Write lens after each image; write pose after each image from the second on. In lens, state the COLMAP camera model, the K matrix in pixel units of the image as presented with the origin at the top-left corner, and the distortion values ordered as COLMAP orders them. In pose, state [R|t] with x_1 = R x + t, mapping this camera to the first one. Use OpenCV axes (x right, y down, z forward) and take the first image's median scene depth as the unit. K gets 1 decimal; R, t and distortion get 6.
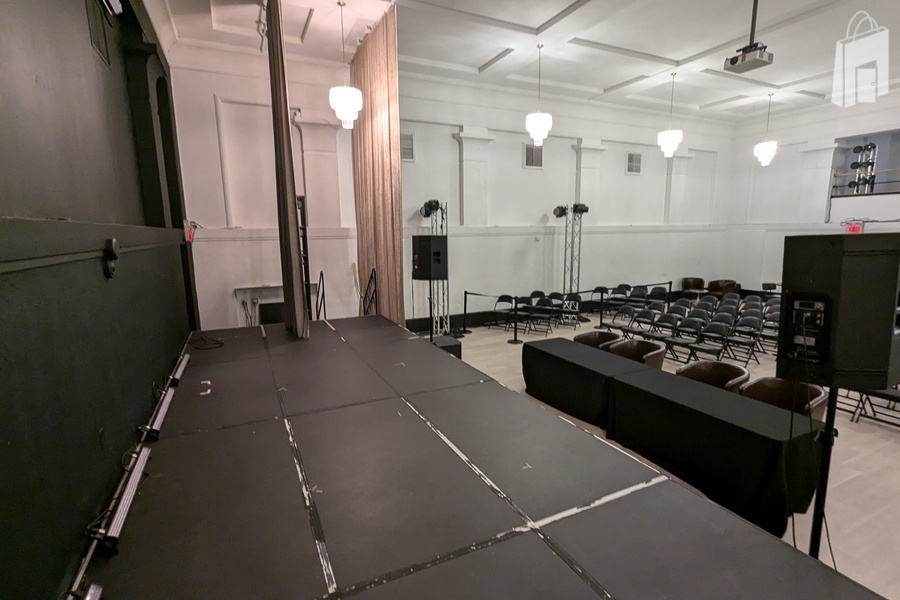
lens RADIAL K [[440.9, 0, 457.9], [0, 440.9, 297.5], [0, 0, 1]] dist [0.002873, -0.000338]
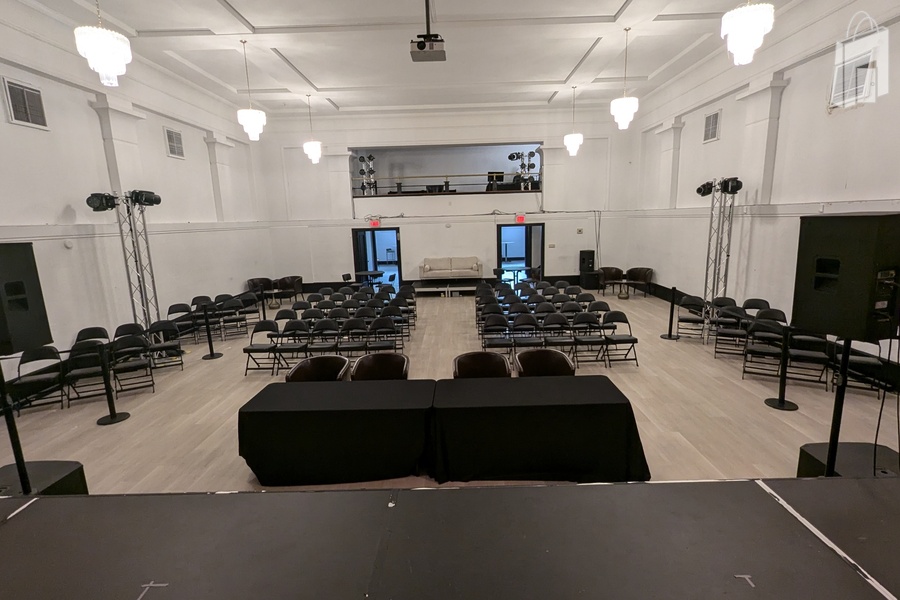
lens RADIAL K [[440.9, 0, 454.7], [0, 440.9, 302.2], [0, 0, 1]] dist [0.002873, -0.000338]
pose [[0.452480, -0.168361, 0.875738, -0.128162], [0.158050, 0.981611, 0.107053, -0.036544], [-0.877657, 0.089971, 0.470769, 0.247794]]
